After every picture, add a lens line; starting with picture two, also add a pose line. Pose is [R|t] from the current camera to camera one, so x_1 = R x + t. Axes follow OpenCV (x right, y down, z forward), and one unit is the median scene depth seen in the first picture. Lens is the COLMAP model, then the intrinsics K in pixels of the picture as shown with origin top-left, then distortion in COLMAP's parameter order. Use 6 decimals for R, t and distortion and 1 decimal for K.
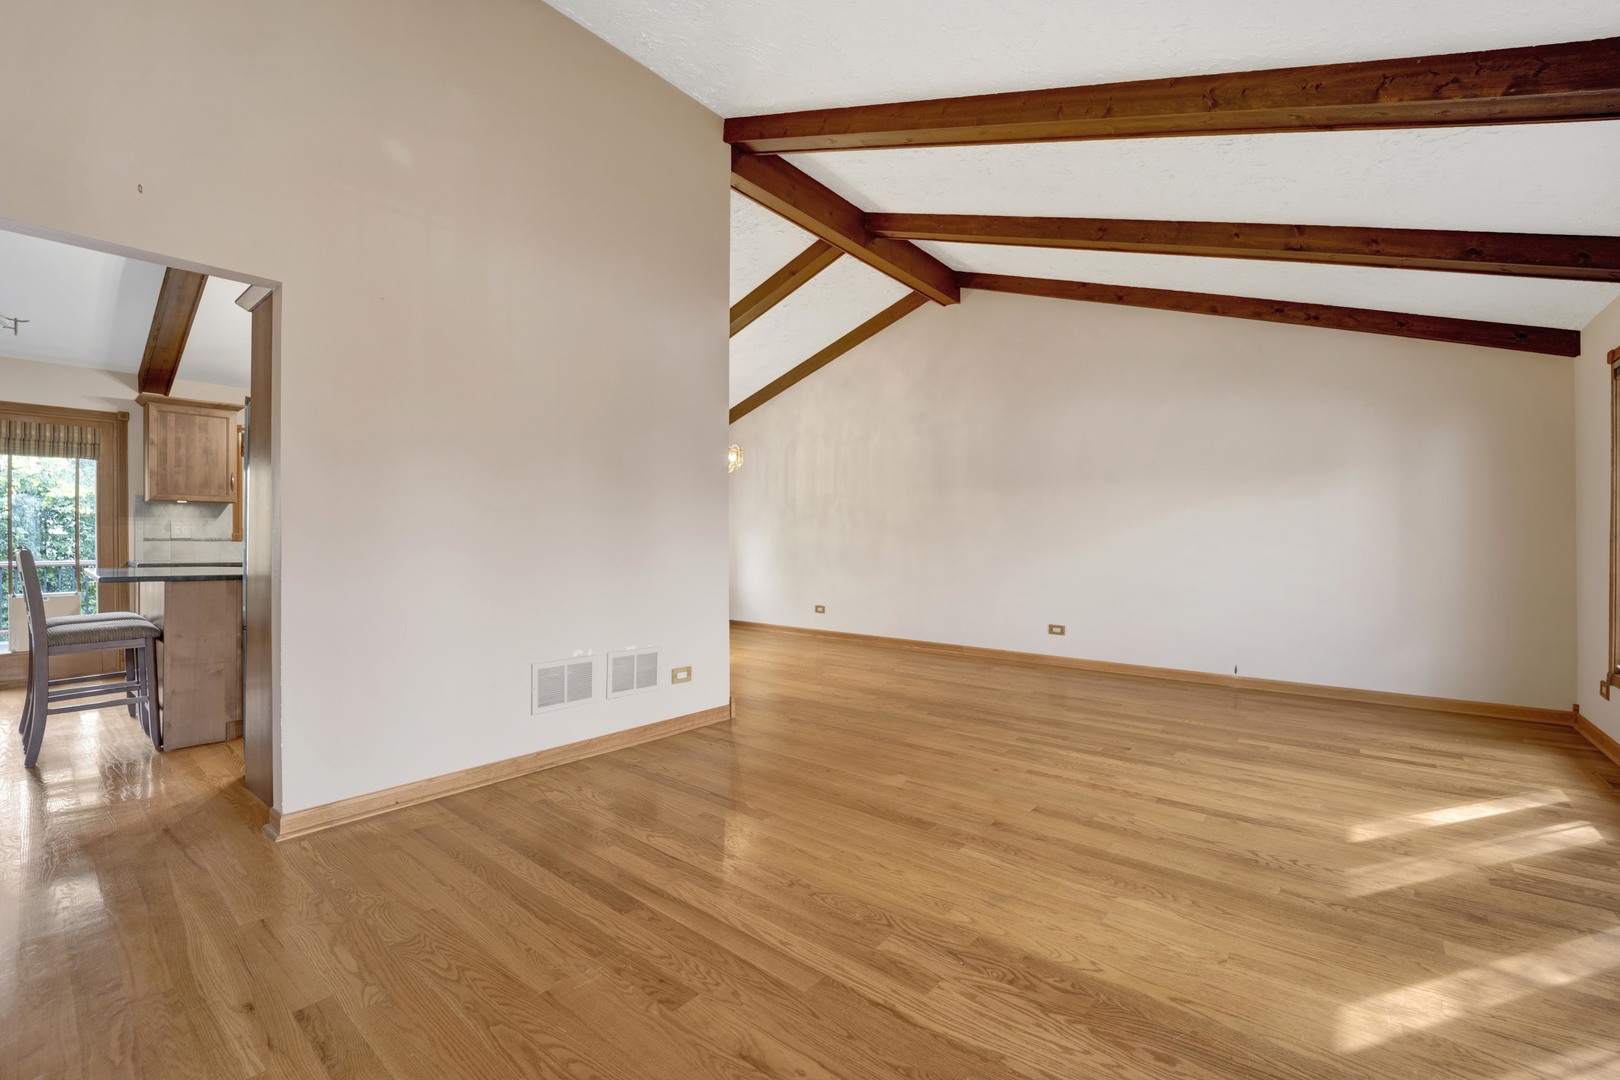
lens RADIAL K [[675.3, 0, 809.2], [0, 675.3, 548.6], [0, 0, 1]] dist [-0.016624, -0.000218]
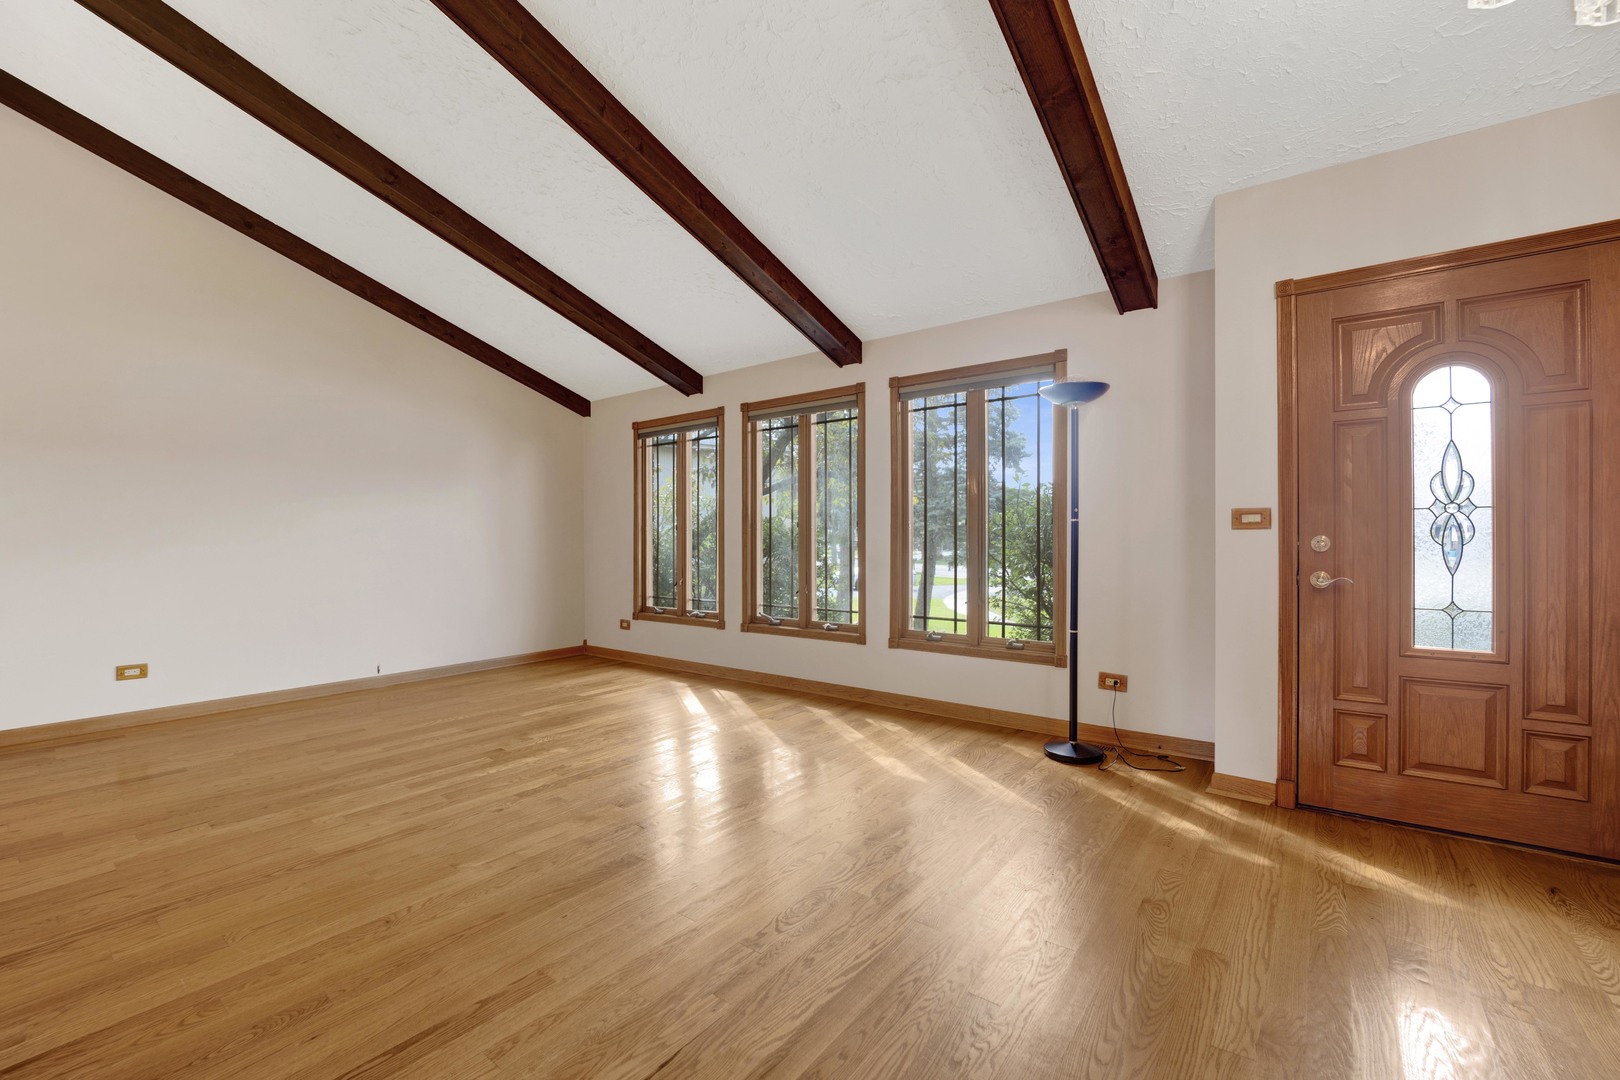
lens RADIAL K [[675.3, 0, 810.1], [0, 675.3, 538.5], [0, 0, 1]] dist [-0.016624, -0.000218]
pose [[-0.024374, -0.009874, 0.999654, -0.541578], [0.015801, 0.999822, 0.010261, -0.016025], [-0.999578, 0.016046, -0.024213, 0.584789]]
